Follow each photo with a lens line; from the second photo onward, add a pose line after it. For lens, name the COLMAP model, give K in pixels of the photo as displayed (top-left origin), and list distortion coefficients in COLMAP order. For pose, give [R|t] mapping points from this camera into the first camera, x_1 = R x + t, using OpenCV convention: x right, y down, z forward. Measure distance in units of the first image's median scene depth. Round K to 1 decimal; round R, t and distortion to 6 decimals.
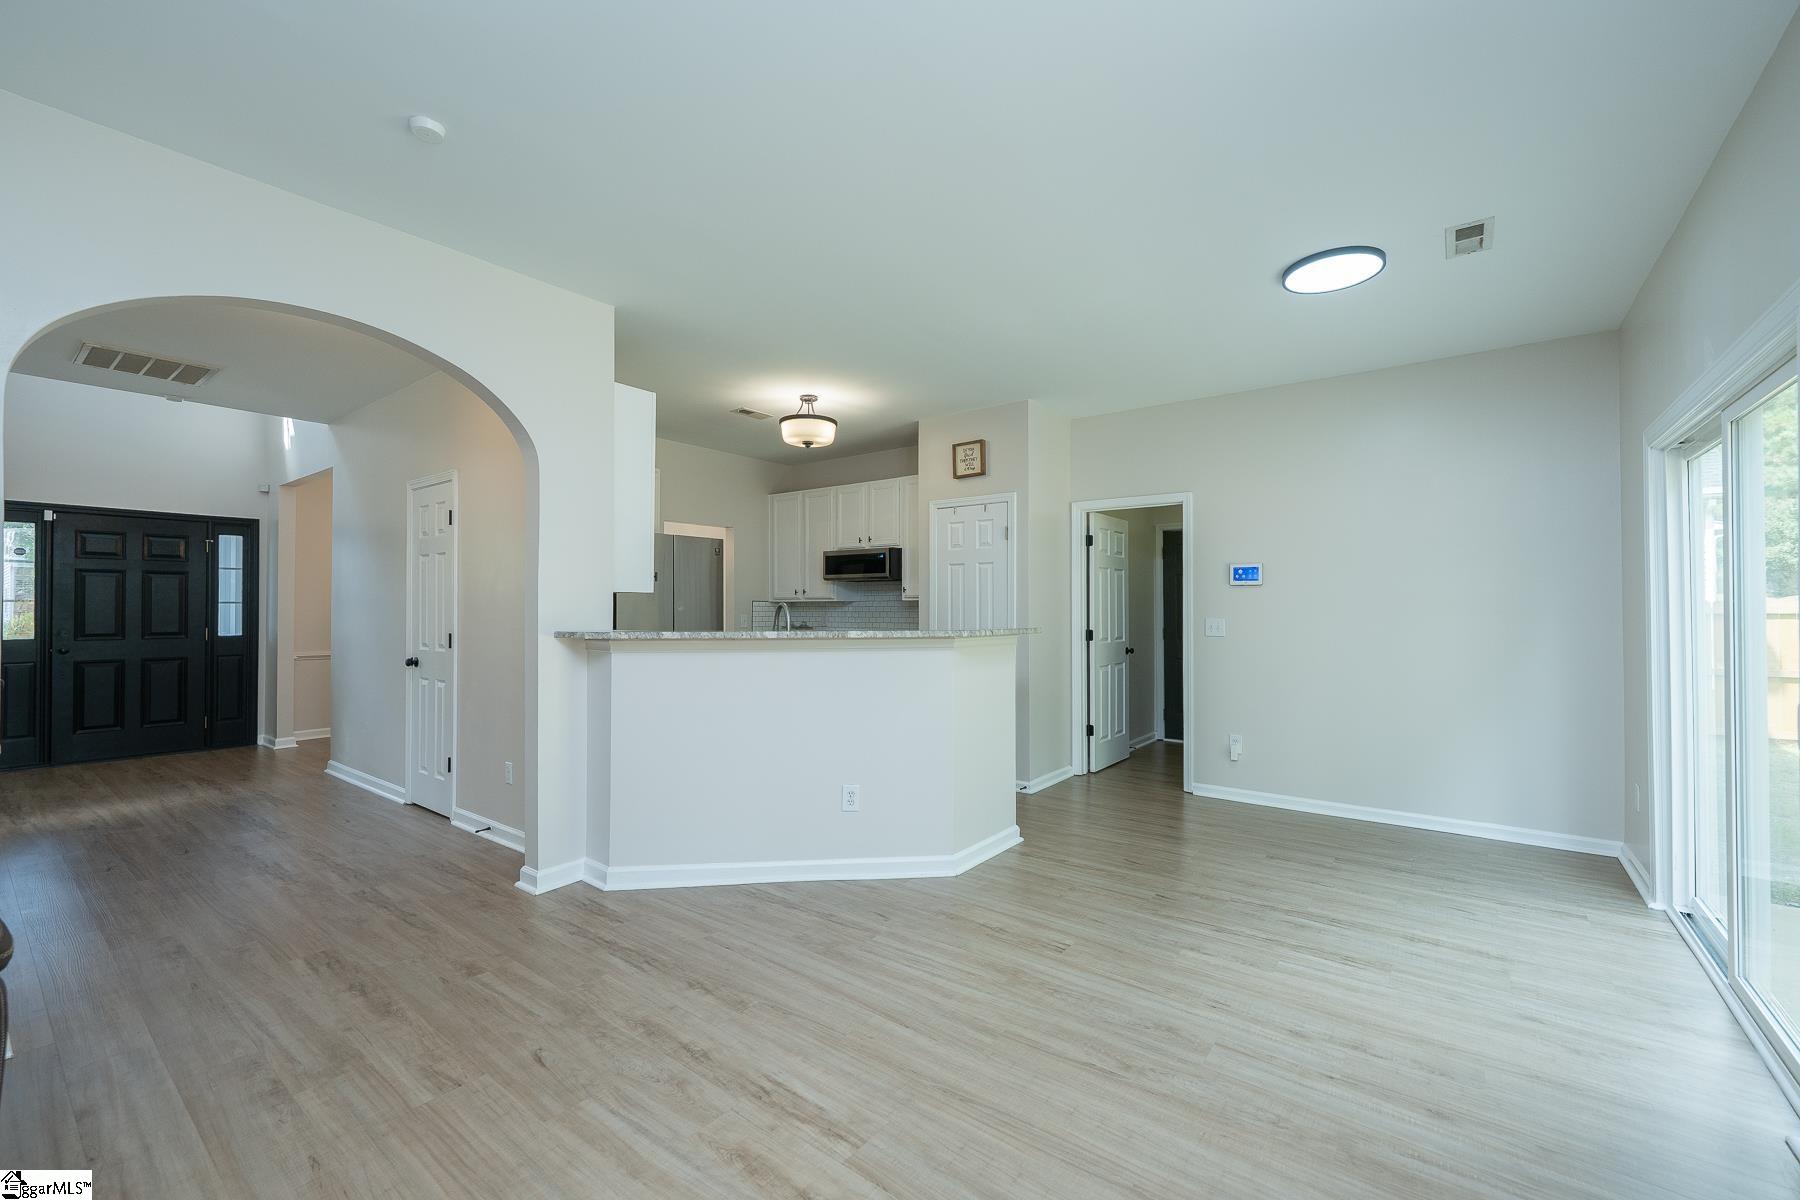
lens RADIAL K [[740.3, 0, 895.5], [0, 740.3, 600.6], [0, 0, 1]] dist [-0.002017, -0.000199]
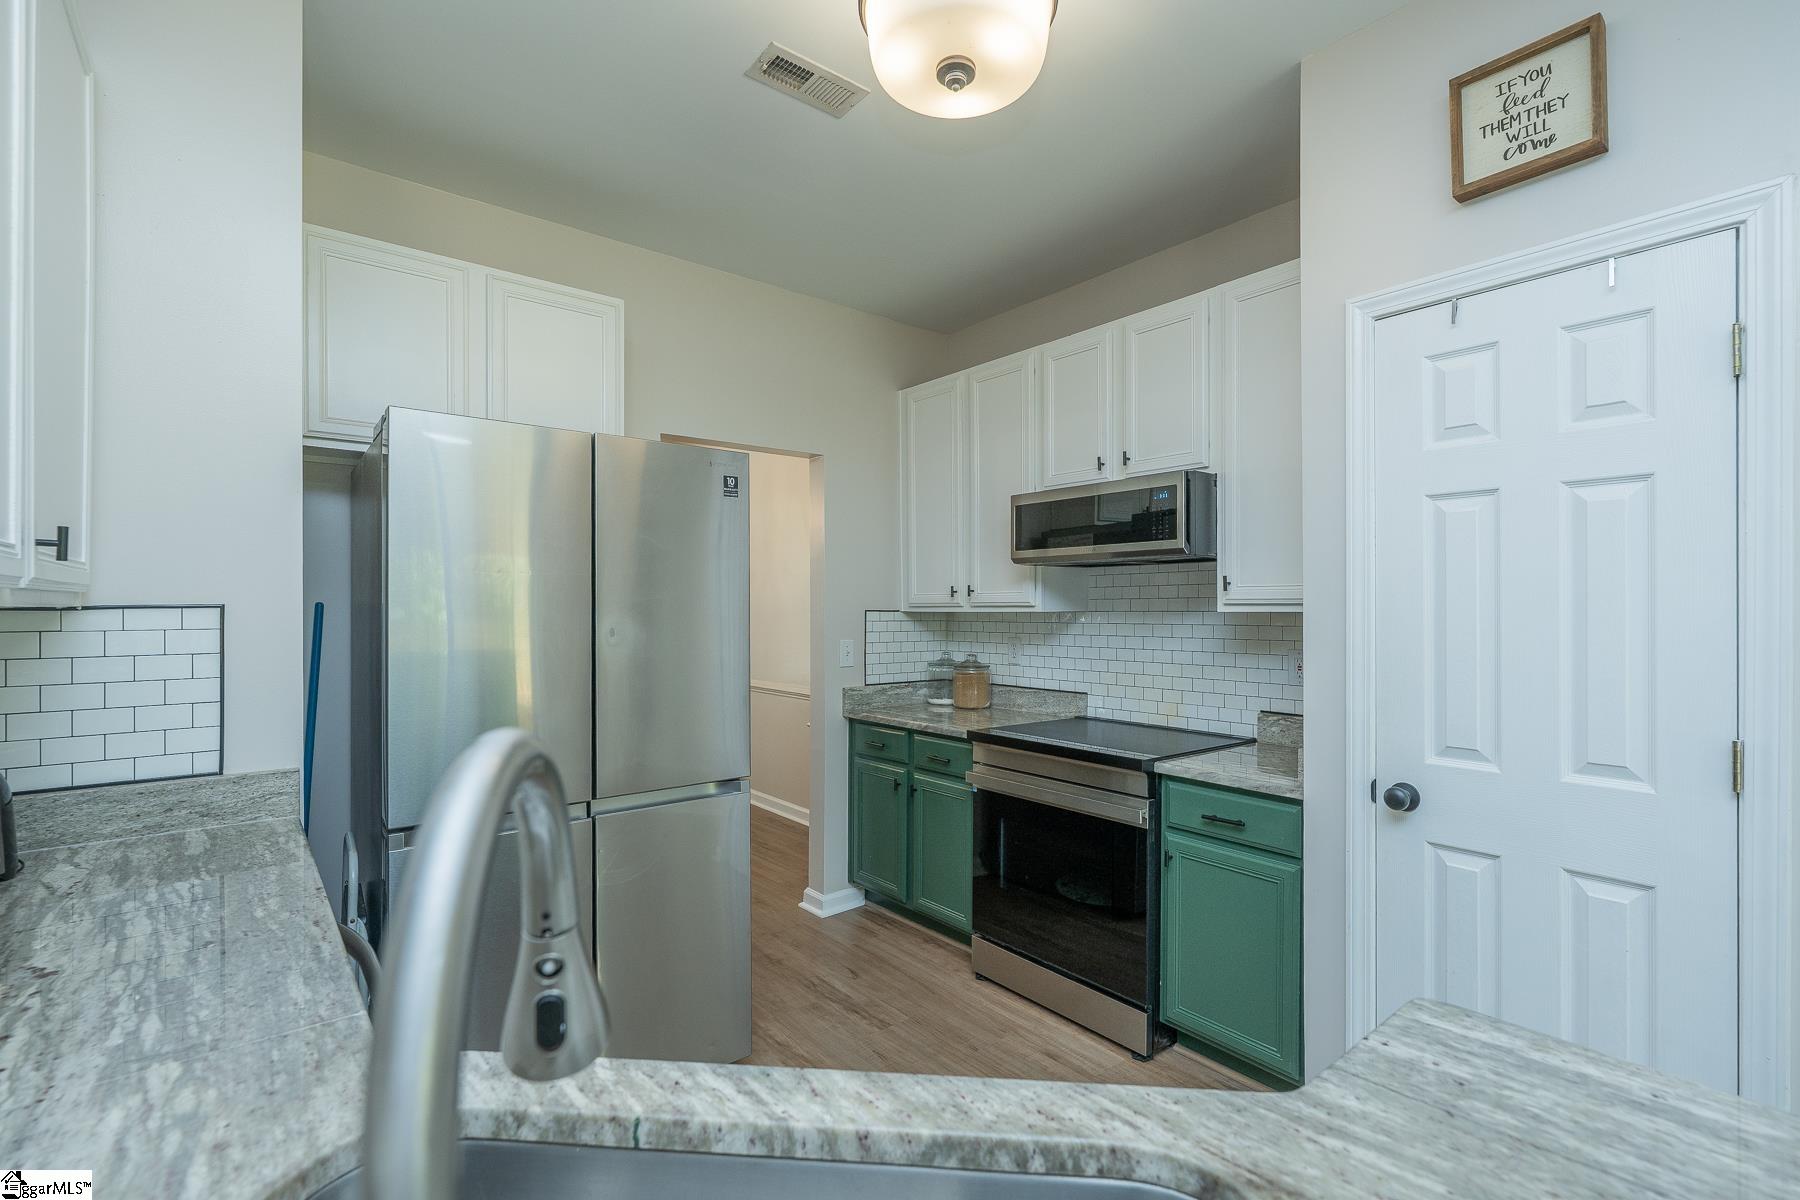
lens RADIAL K [[802.0, 0, 923.9], [0, 802.0, 609.3], [0, 0, 1]] dist [0.000140, -0.000059]
pose [[0.977153, -0.001404, -0.212534, -0.088947], [0.004134, 0.999915, 0.012404, -0.012835], [0.212498, -0.013000, 0.977075, 0.989205]]
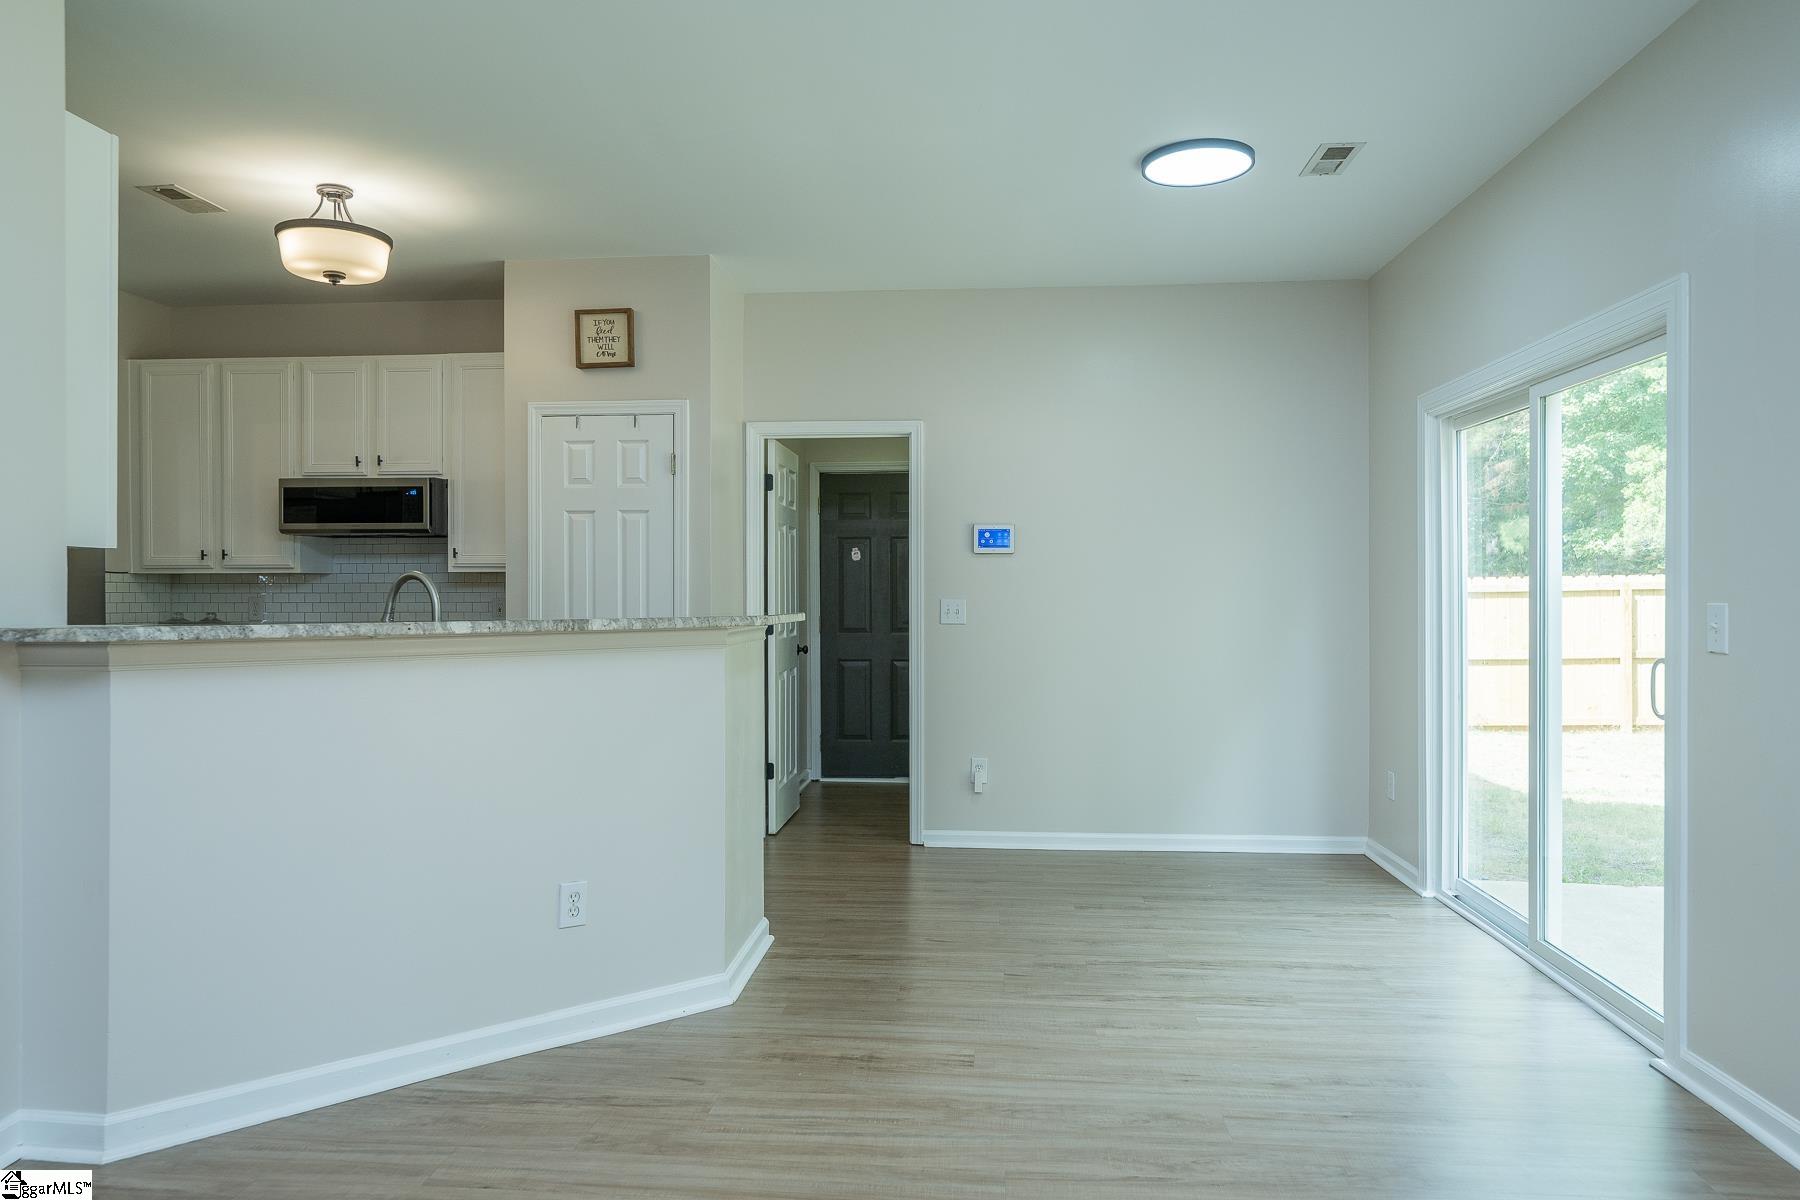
lens RADIAL K [[1209.4, 0, 900.0], [0, 1209.4, 600.0], [0, 0, 1]] dist [-0.002778, -0.001884]
pose [[0.838845, -0.005294, 0.544345, -0.358881], [-0.003964, 0.999867, 0.015833, 0.009199], [-0.544357, -0.015439, 0.838712, 0.058181]]
